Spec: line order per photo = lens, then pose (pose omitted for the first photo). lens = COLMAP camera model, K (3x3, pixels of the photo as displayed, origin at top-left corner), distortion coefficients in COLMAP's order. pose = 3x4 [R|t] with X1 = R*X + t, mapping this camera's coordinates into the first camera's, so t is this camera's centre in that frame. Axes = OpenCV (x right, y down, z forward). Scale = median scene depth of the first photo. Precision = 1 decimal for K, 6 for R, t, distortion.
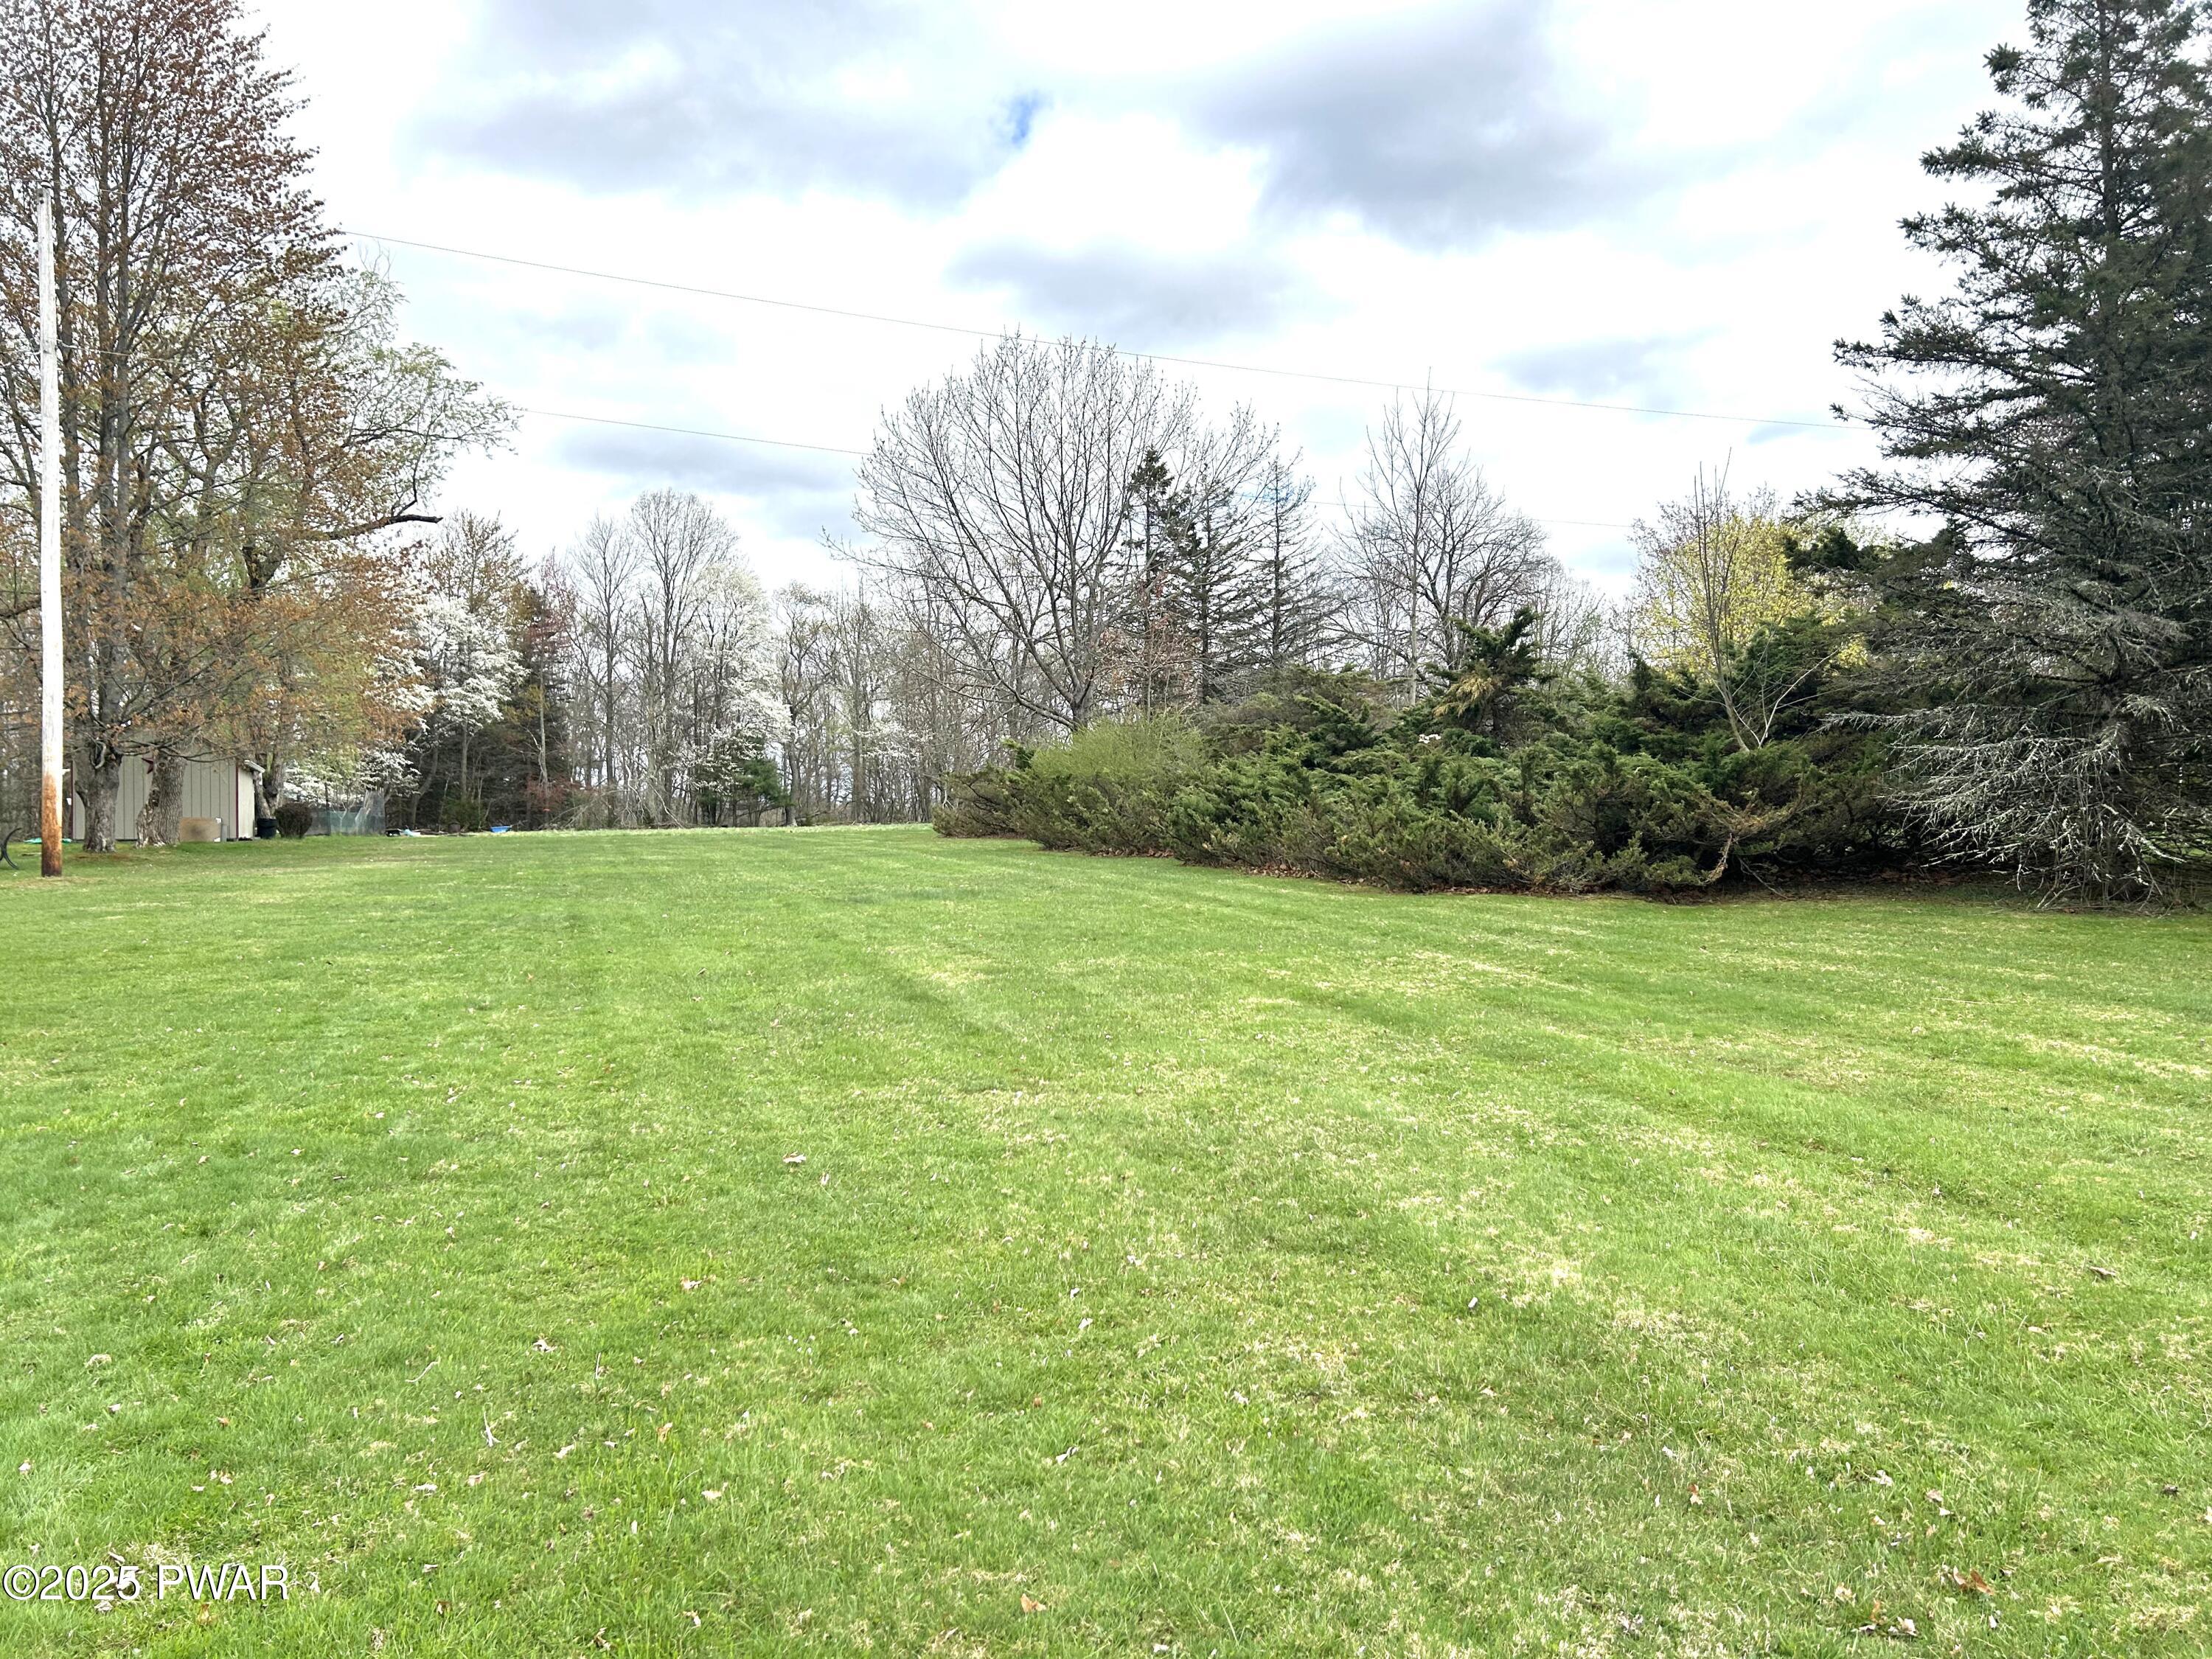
lens RADIAL K [[1728.9, 0, 1106.0], [0, 1728.9, 829.5], [0, 0, 1]] dist [-0.006543, -0.000616]
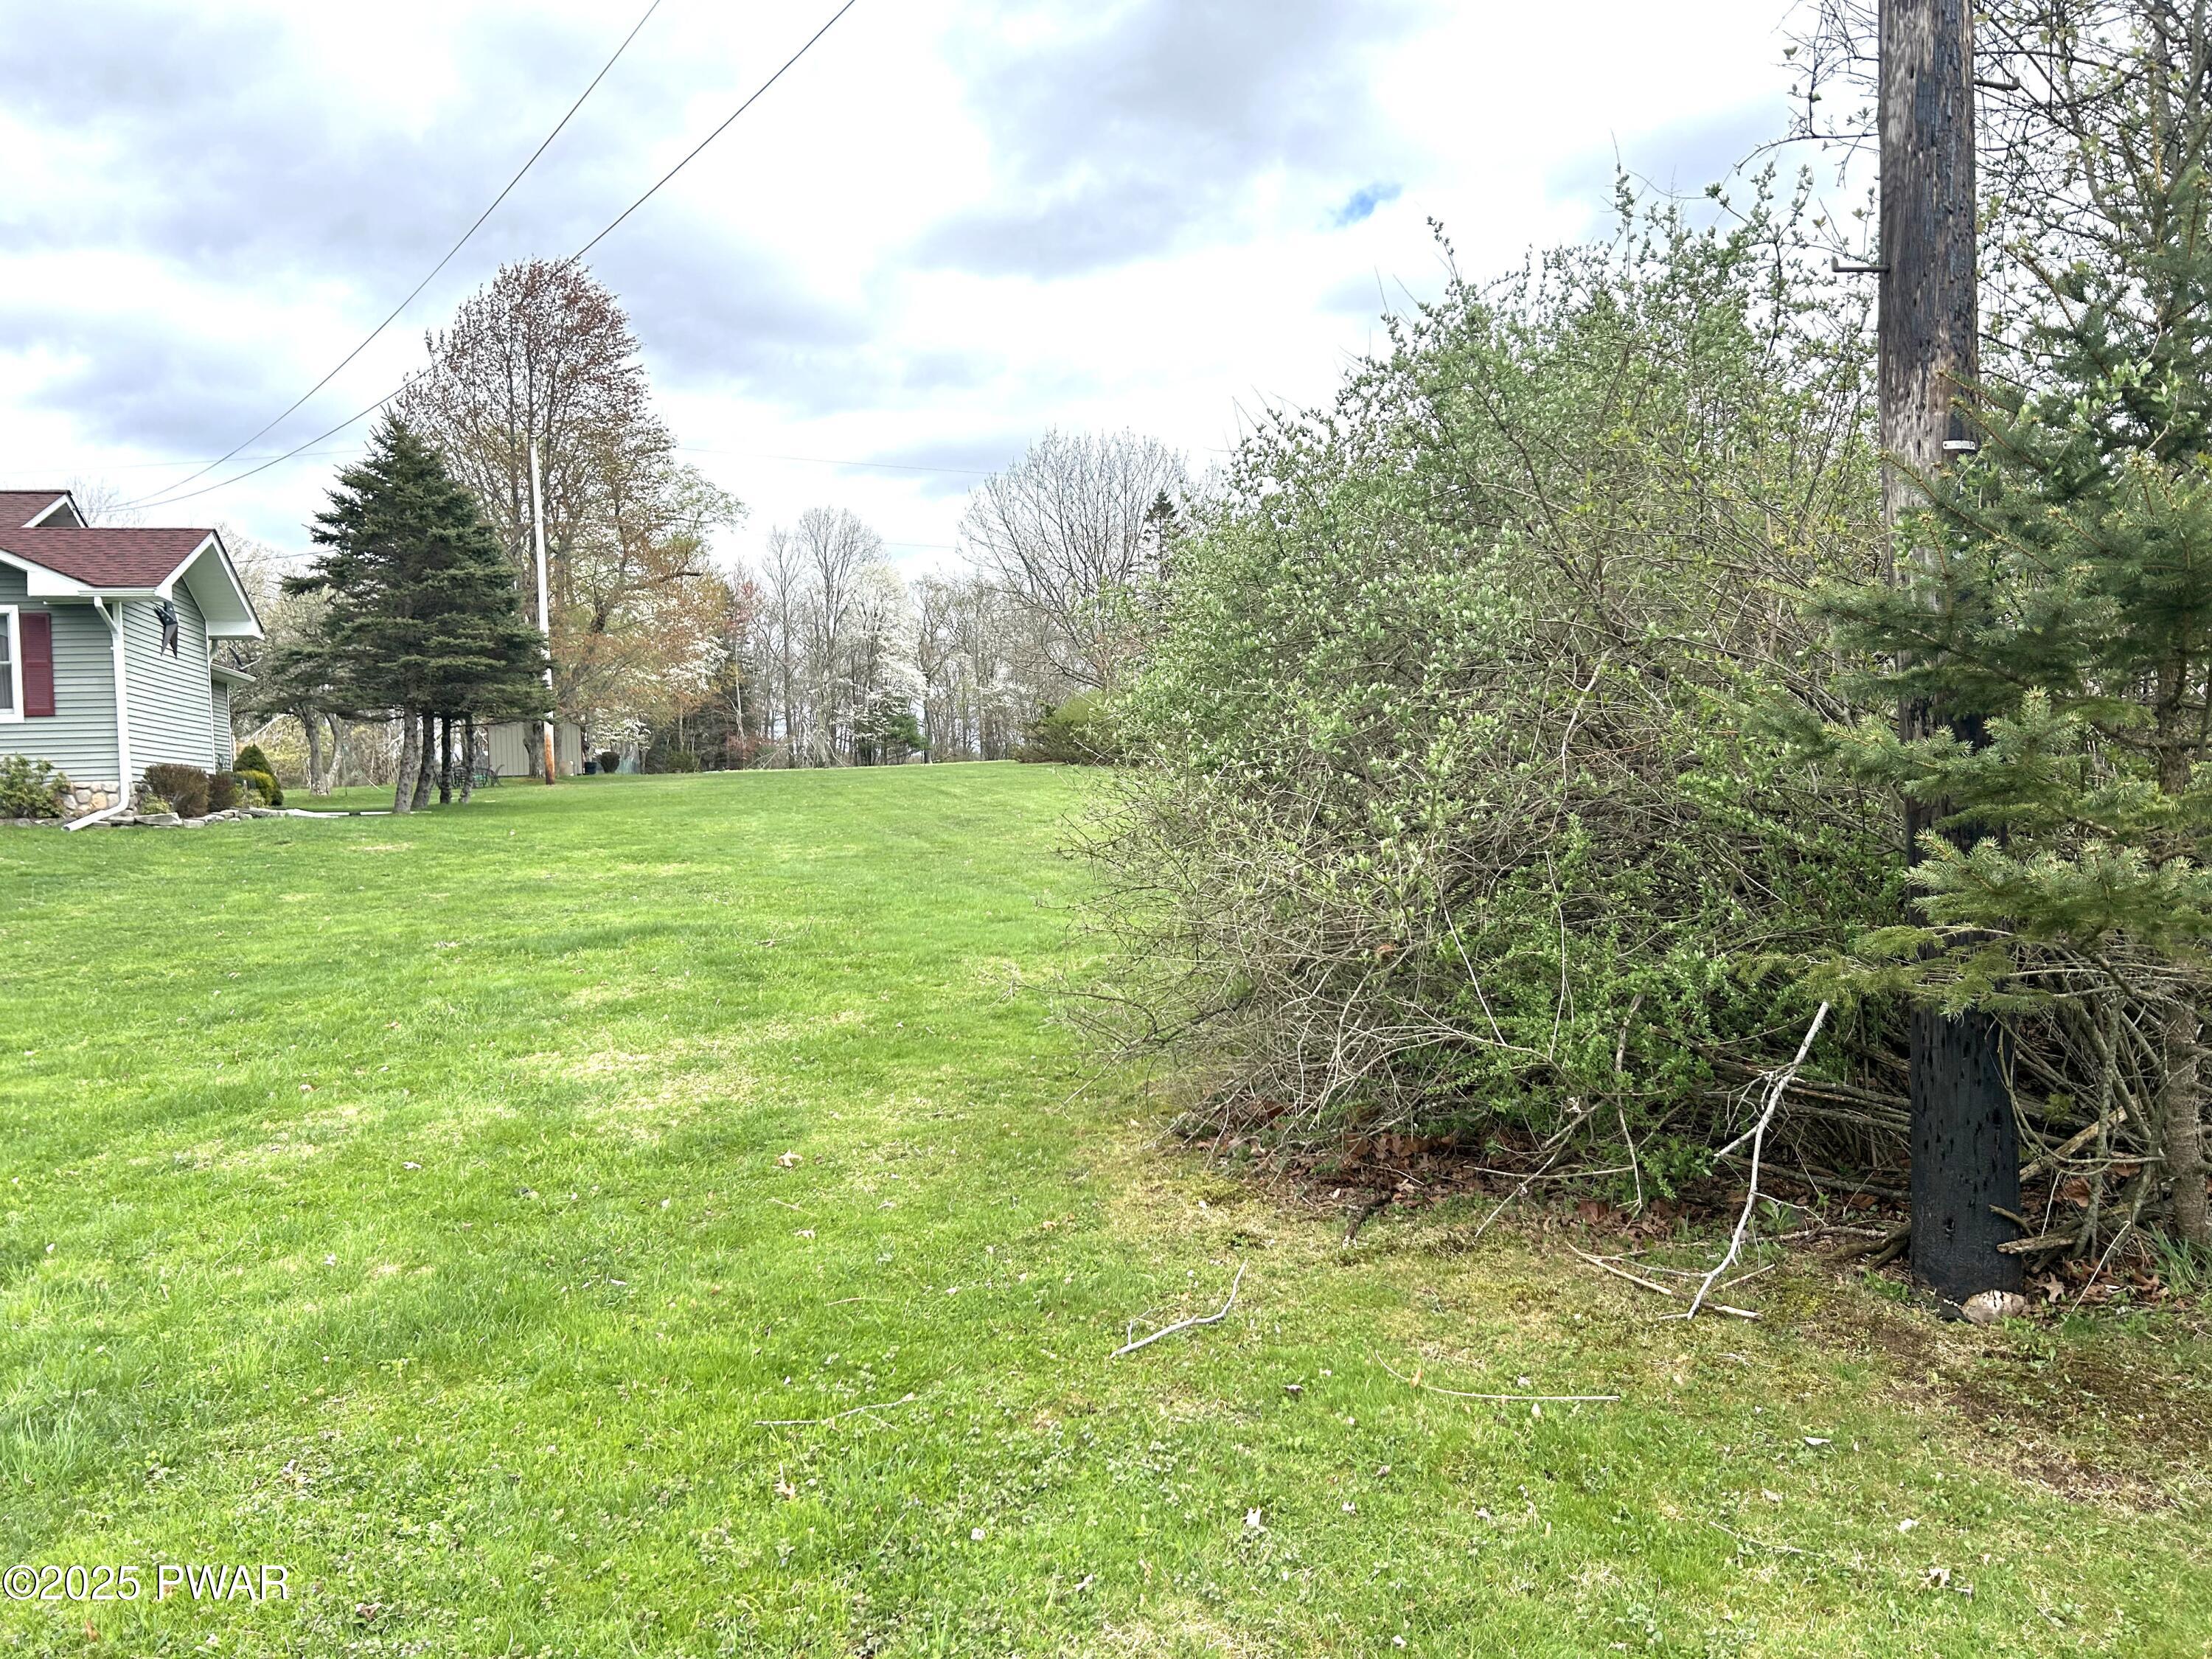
lens RADIAL K [[1653.7, 0, 1094.9], [0, 1653.7, 827.4], [0, 0, 1]] dist [0.071168, -0.064742]
pose [[0.995732, -0.022173, -0.089584, 0.050755], [0.025065, 0.999196, 0.031289, 0.008209], [0.088818, -0.033401, 0.995488, -0.220254]]
